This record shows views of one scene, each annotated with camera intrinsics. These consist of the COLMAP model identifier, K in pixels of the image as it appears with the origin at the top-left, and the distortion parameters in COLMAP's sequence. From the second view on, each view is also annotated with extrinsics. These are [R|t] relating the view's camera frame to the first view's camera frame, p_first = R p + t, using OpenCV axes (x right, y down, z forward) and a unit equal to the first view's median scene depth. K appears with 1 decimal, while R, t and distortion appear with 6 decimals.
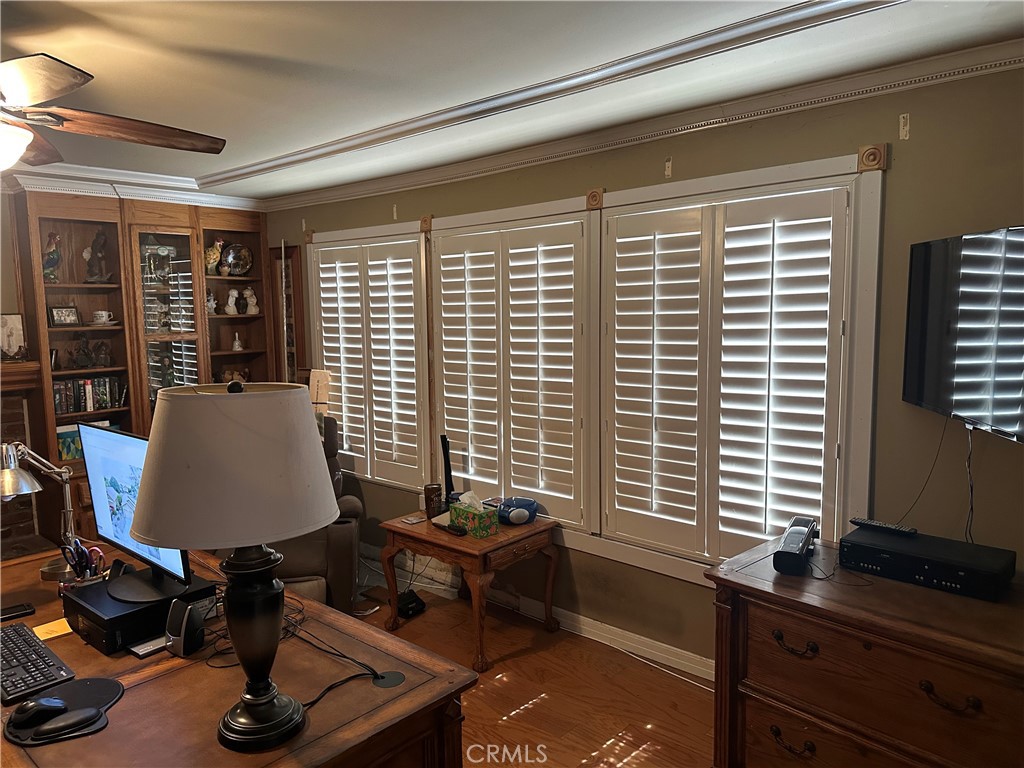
lens RADIAL K [[720.1, 0, 512.4], [0, 720.1, 387.2], [0, 0, 1]] dist [0.001222, -0.000288]
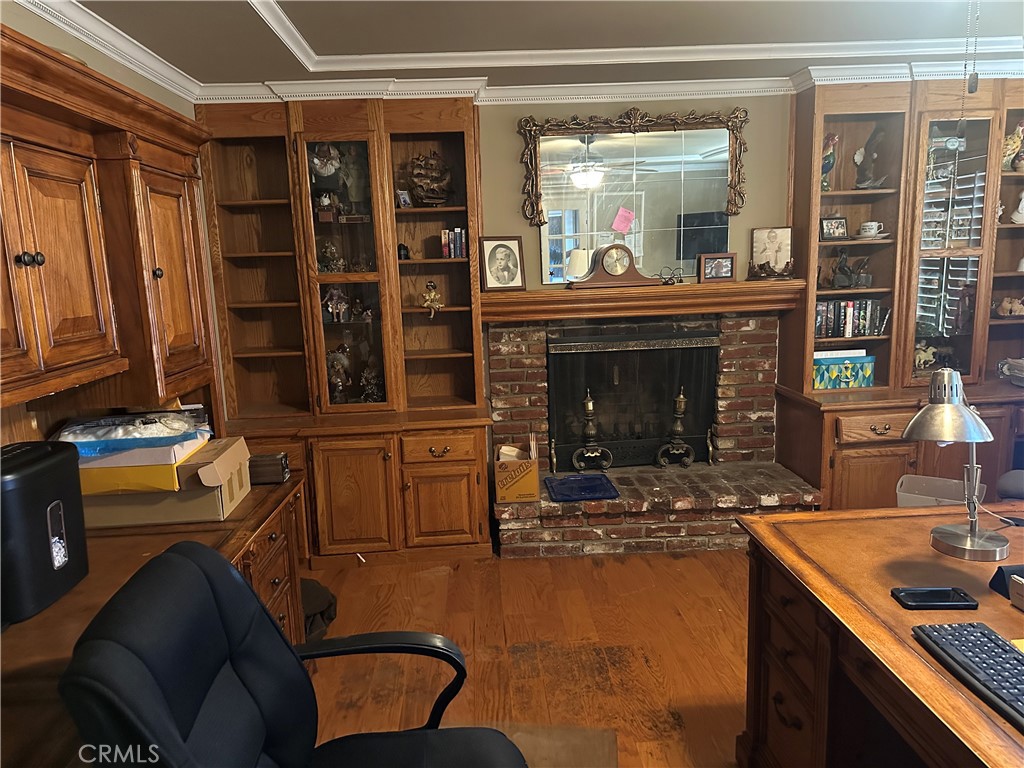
lens RADIAL K [[720.1, 0, 512.0], [0, 720.1, 385.0], [0, 0, 1]] dist [0.001222, -0.000288]
pose [[0.700888, 0.112513, -0.704341, -0.243916], [-0.053927, 0.993013, 0.104963, 0.020668], [0.711230, -0.035584, 0.702058, 0.083509]]
